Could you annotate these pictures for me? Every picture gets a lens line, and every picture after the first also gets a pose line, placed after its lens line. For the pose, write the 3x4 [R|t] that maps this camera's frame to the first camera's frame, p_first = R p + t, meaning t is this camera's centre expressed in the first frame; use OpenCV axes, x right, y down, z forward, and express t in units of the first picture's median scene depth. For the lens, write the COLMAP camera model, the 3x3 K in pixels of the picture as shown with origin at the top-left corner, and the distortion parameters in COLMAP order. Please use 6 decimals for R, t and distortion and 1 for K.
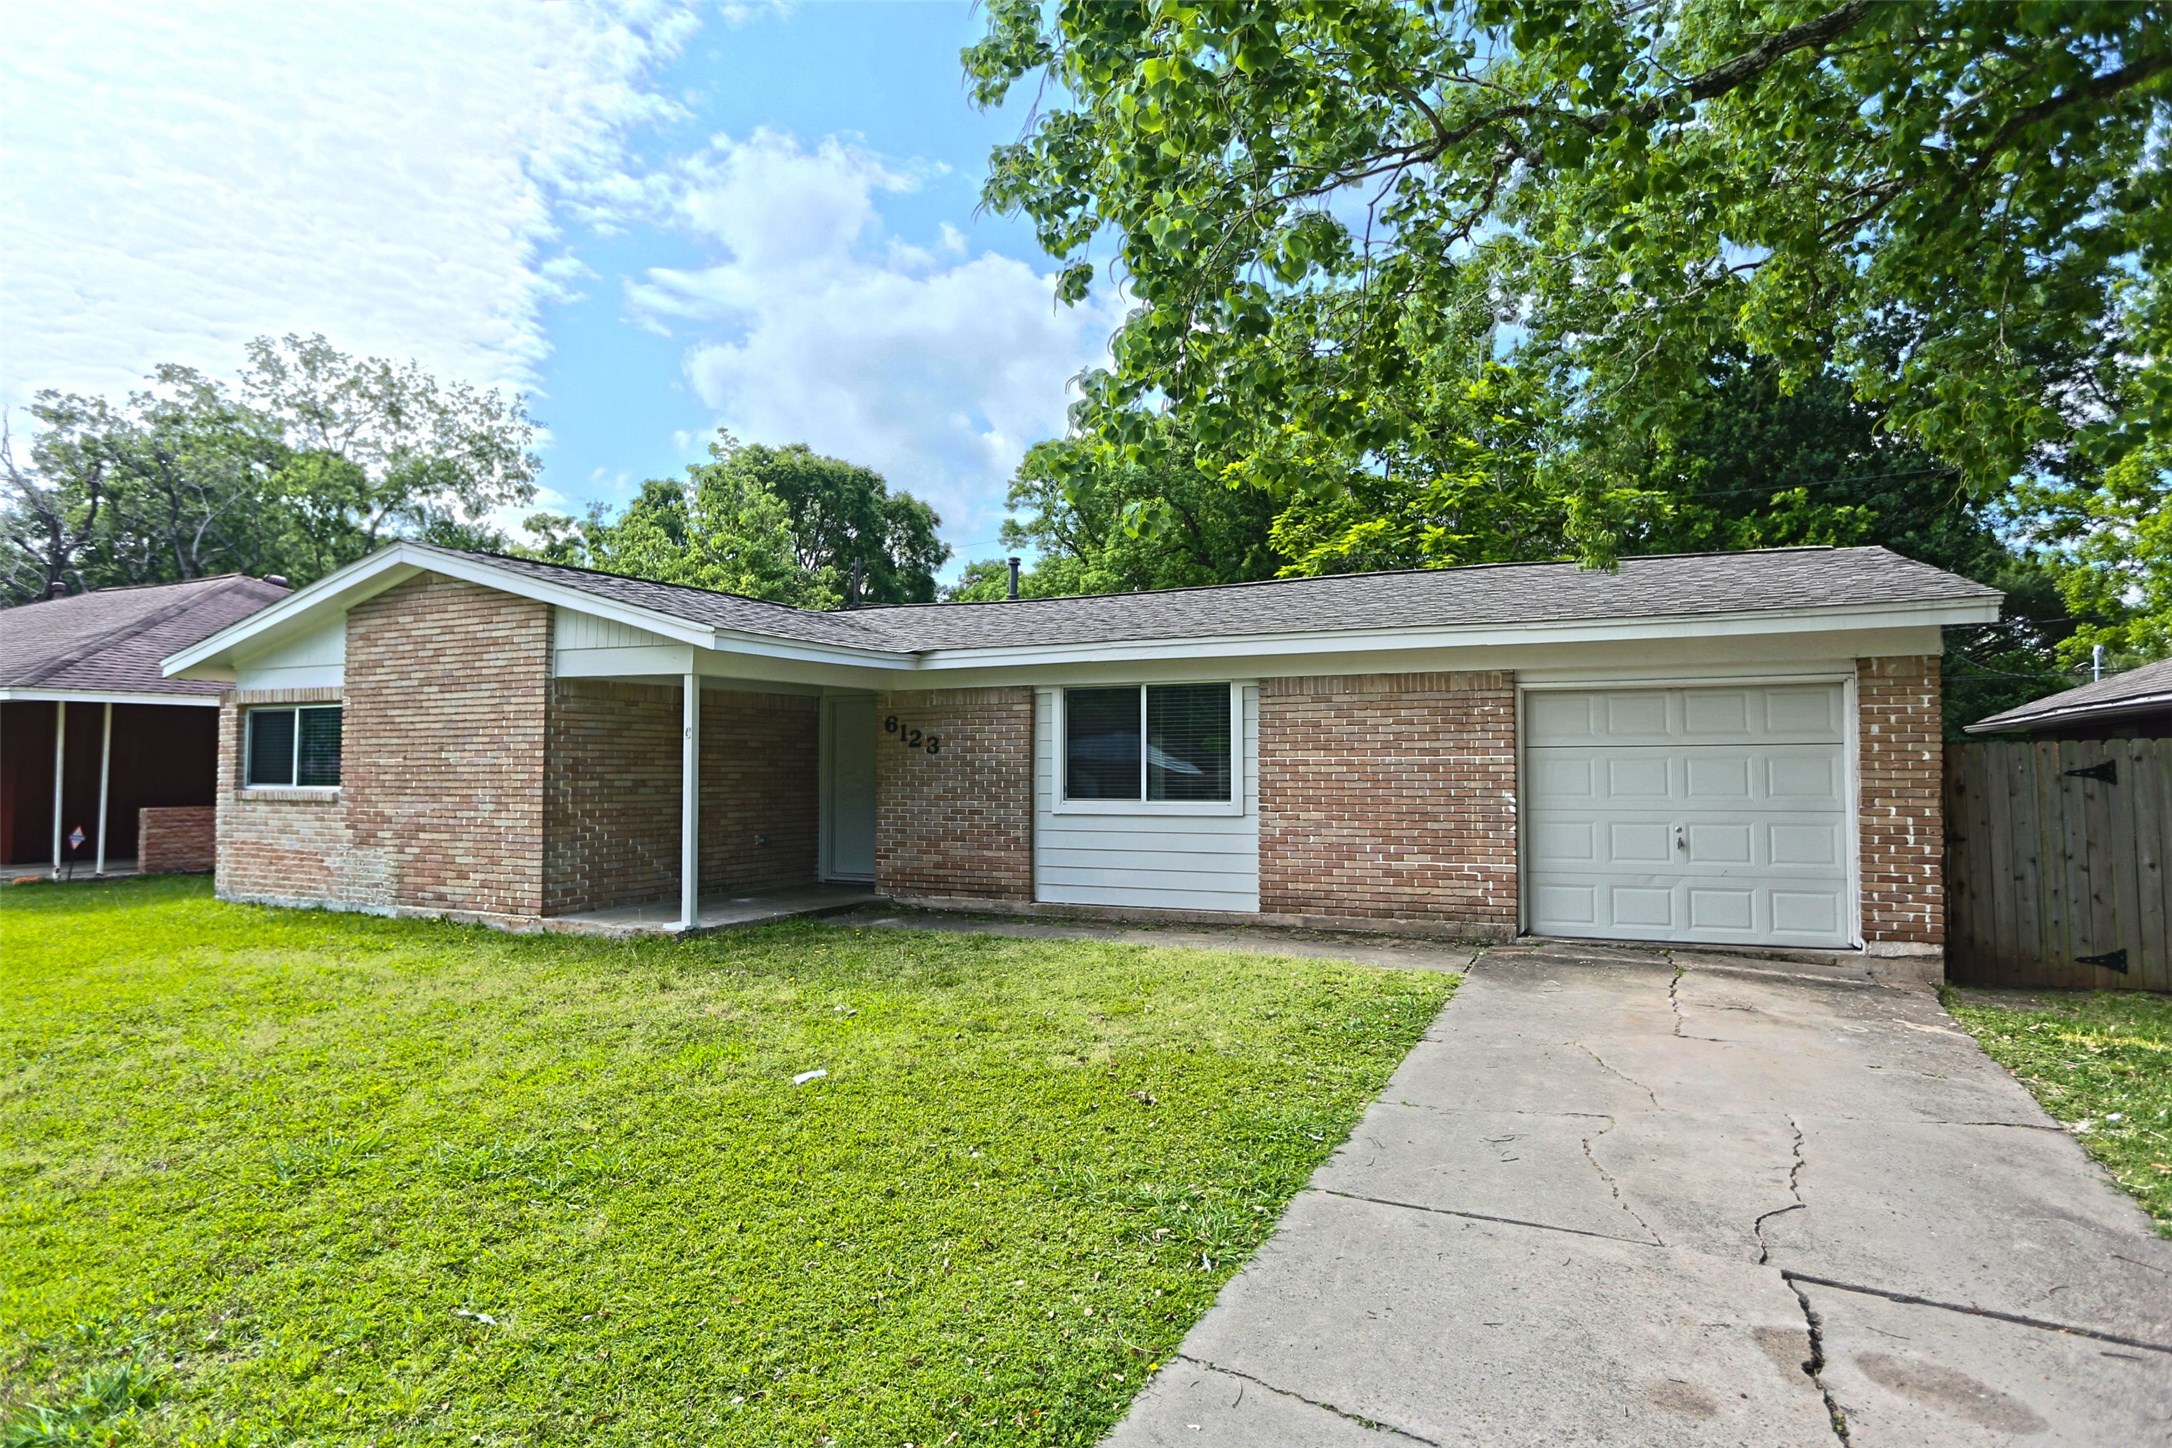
lens RADIAL K [[1206.5, 0, 1086.6], [0, 1206.5, 717.0], [0, 0, 1]] dist [-0.027863, 0.001888]
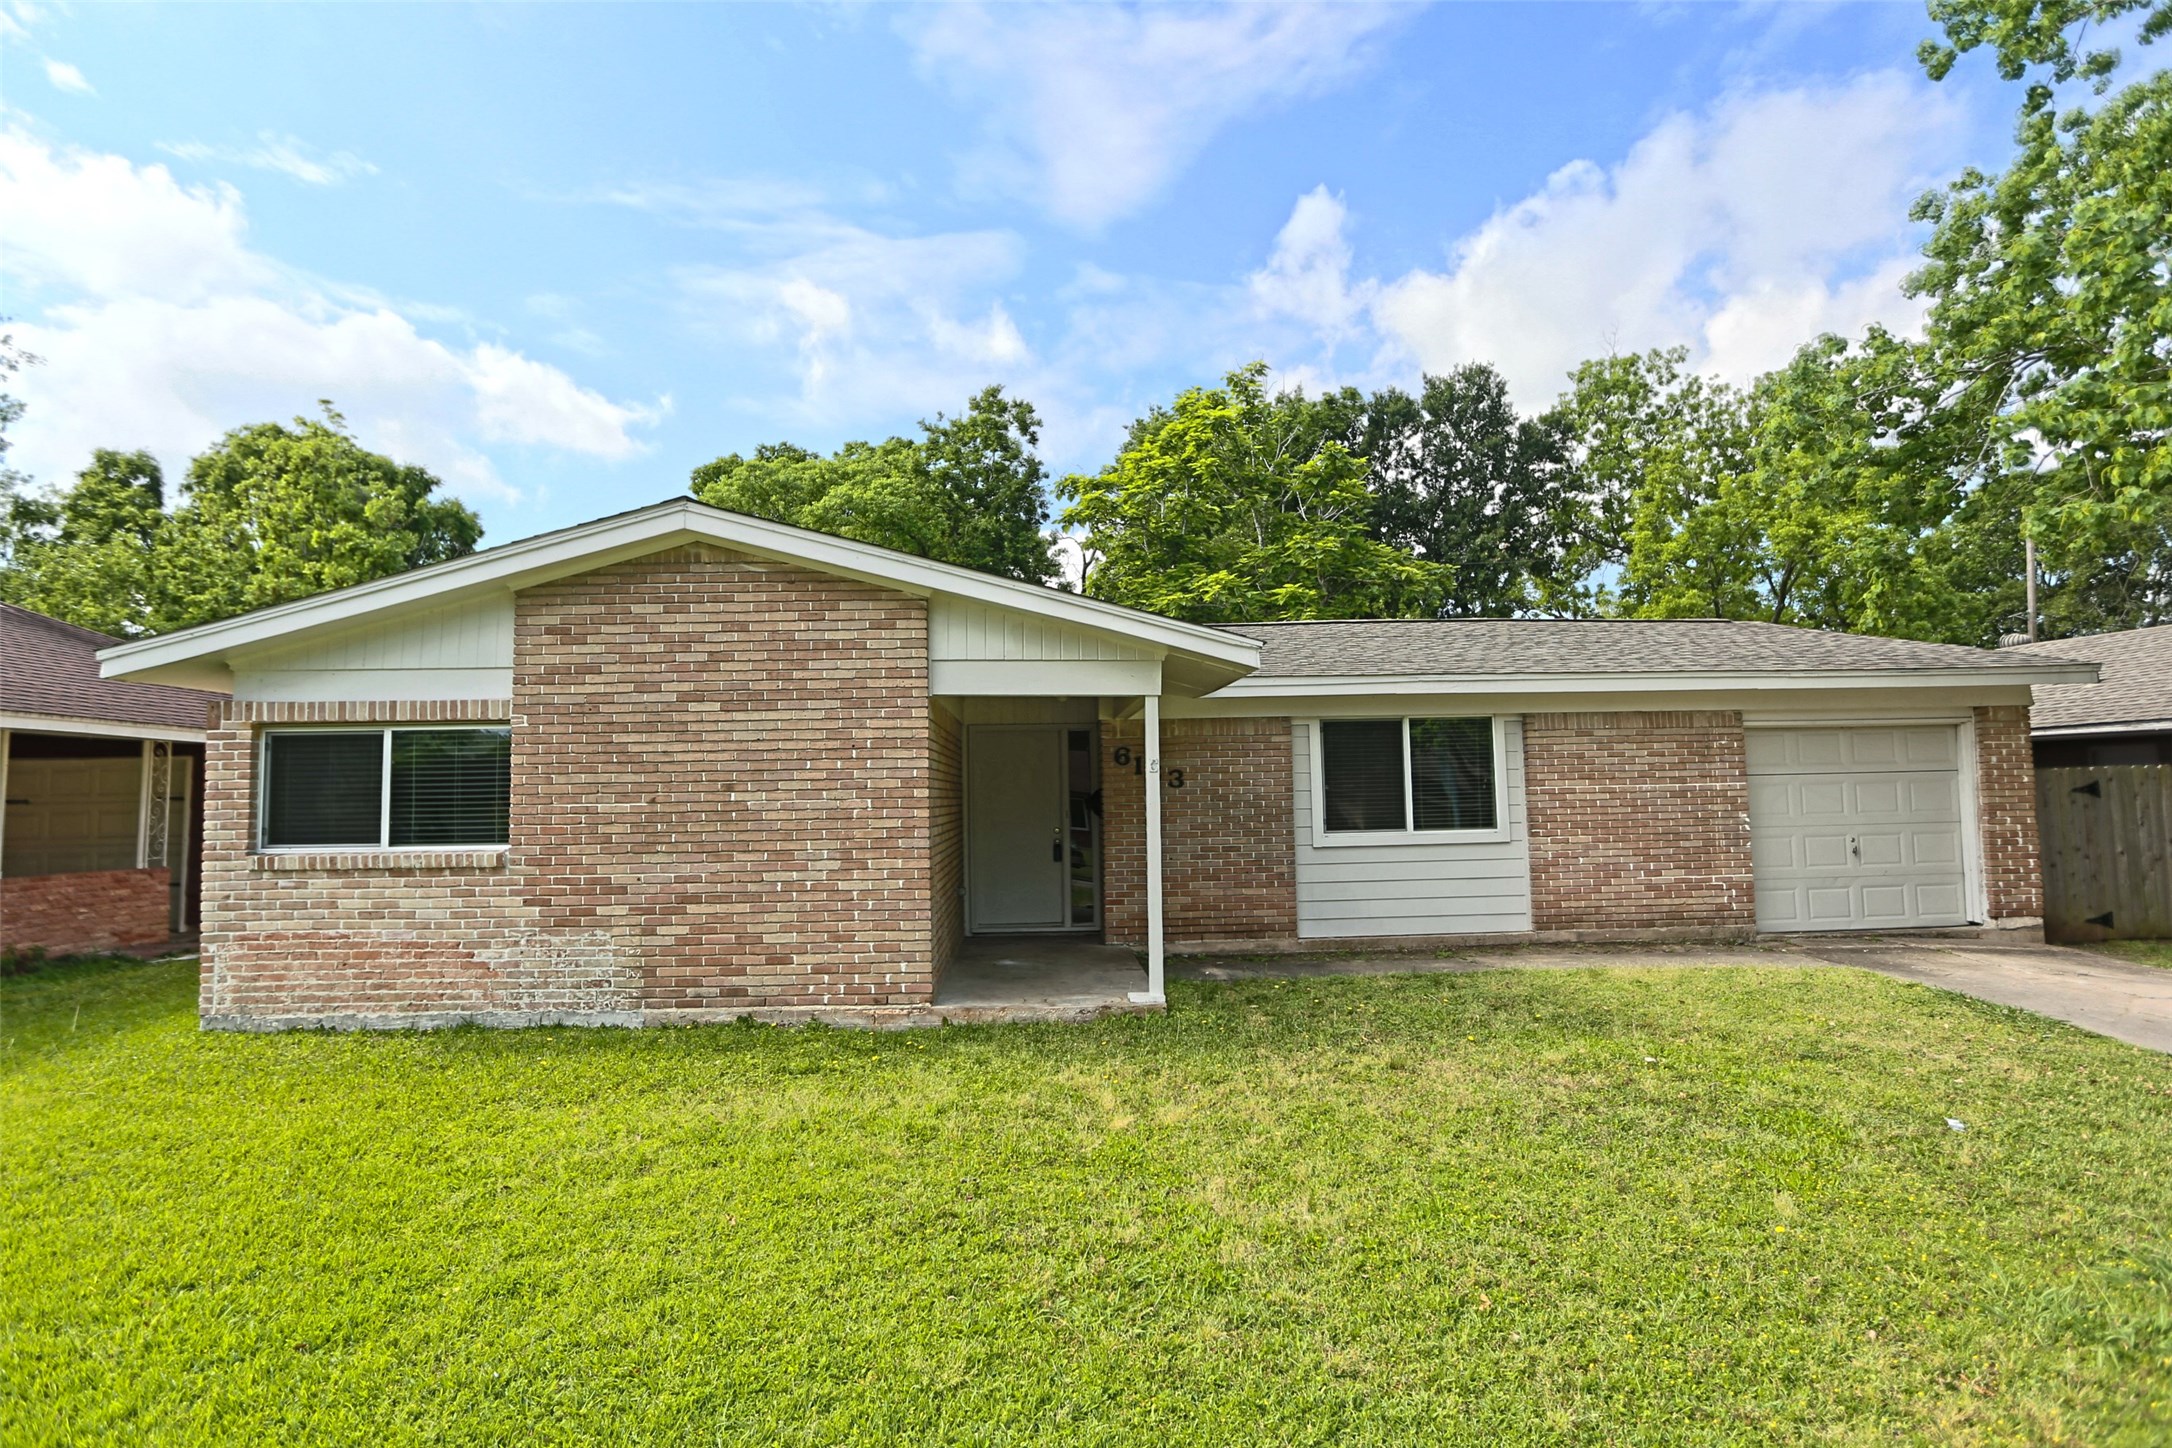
lens RADIAL K [[1130.7, 0, 1084.8], [0, 1130.7, 719.0], [0, 0, 1]] dist [-0.027296, 0.003240]
pose [[0.887769, 0.016367, 0.459998, -0.670416], [-0.003551, 0.999581, -0.028712, 0.003244], [-0.460275, 0.023856, 0.887456, 0.288608]]
